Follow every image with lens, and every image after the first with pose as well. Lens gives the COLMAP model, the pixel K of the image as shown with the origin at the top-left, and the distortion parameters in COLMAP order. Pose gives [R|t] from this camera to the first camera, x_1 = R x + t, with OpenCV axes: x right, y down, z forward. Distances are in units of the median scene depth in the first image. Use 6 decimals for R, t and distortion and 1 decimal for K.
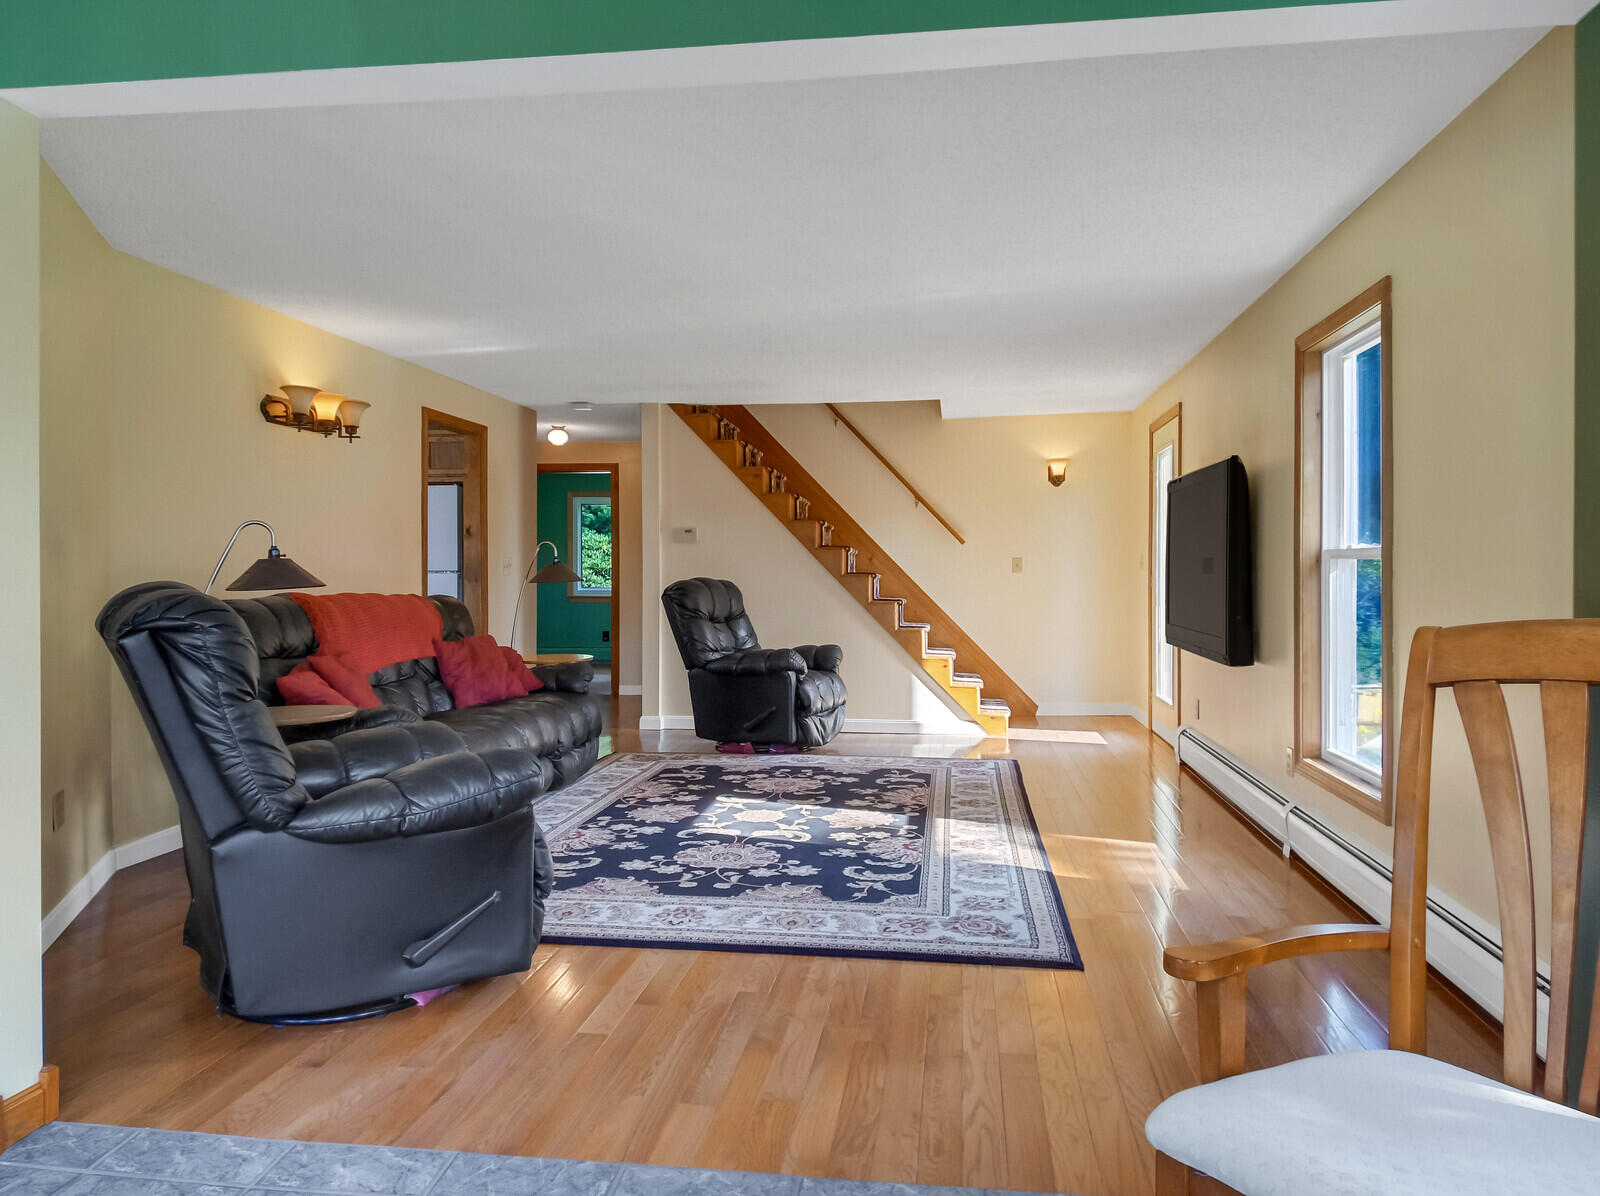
lens RADIAL K [[1147.0, 0, 785.6], [0, 1147.0, 591.5], [0, 0, 1]] dist [0.096551, -0.127274]
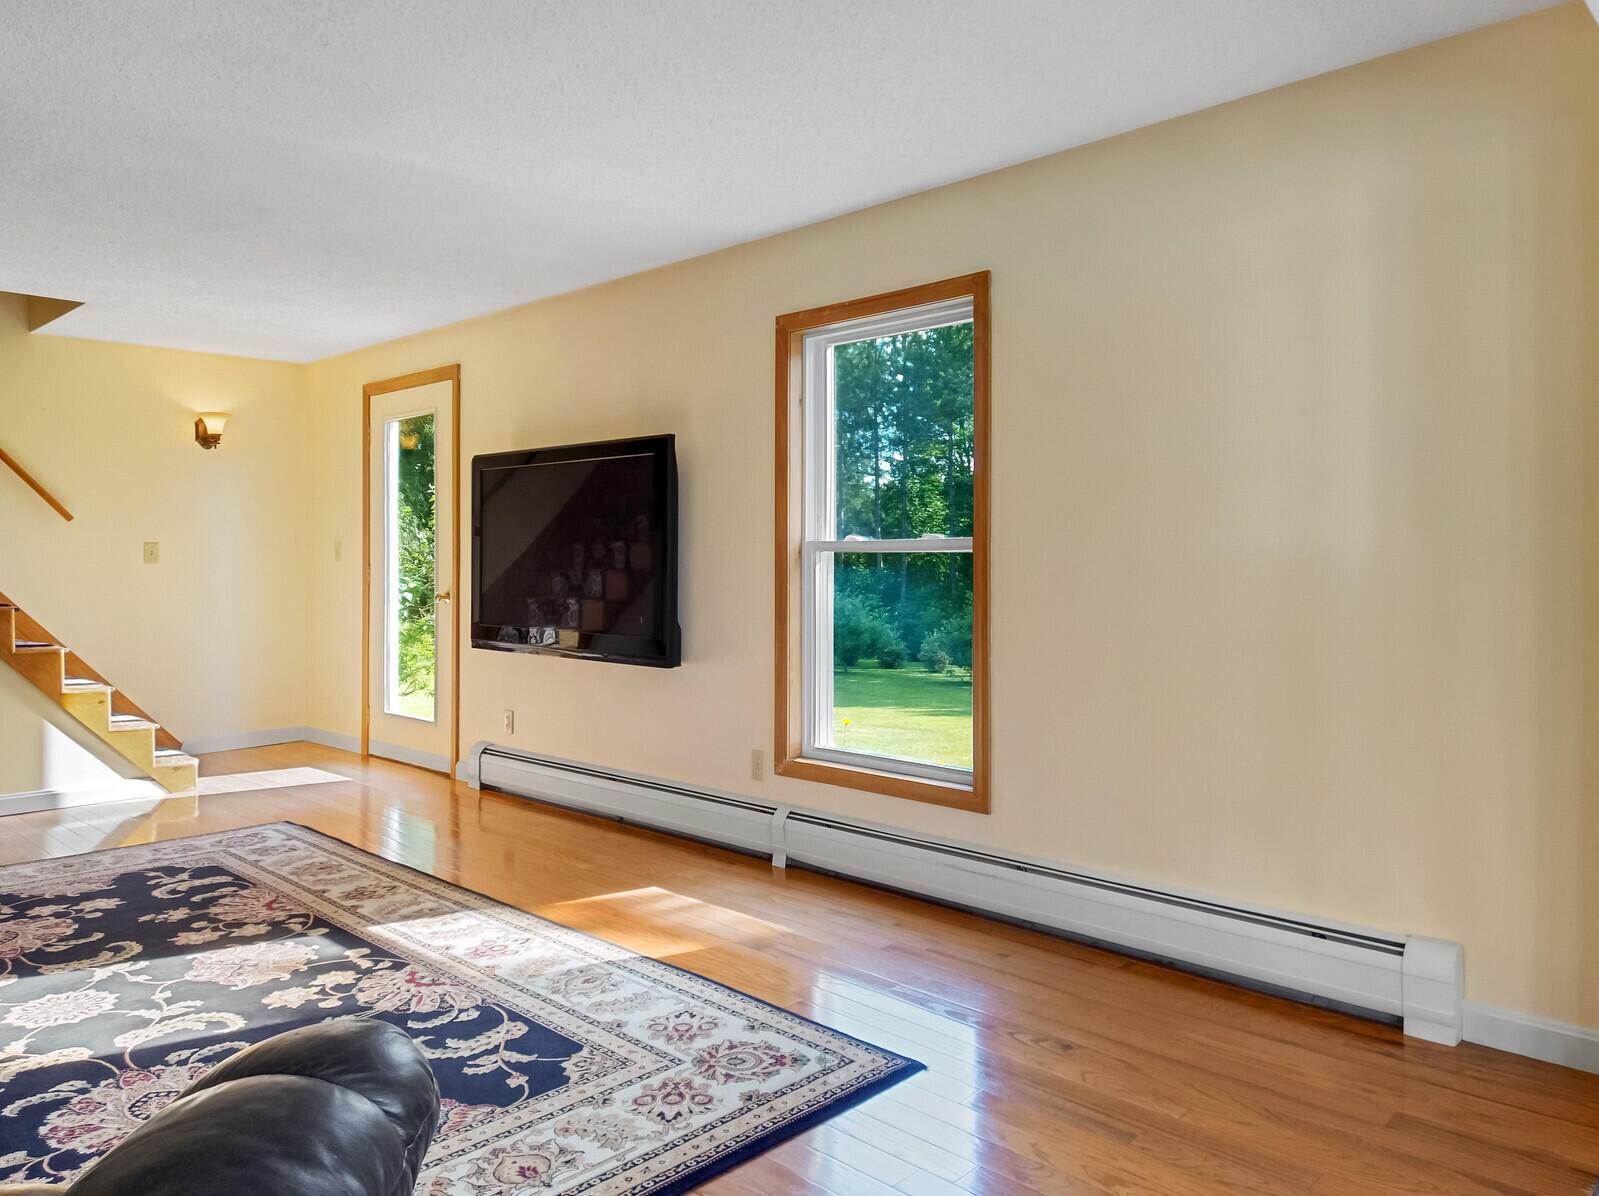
lens RADIAL K [[1148.3, 0, 802.8], [0, 1148.3, 575.4], [0, 0, 1]] dist [0.137500, -0.199099]
pose [[0.561447, -0.004108, 0.827502, -0.377246], [0.010556, 0.999942, -0.002199, -0.005640], [-0.827445, 0.009970, 0.561458, 0.527796]]
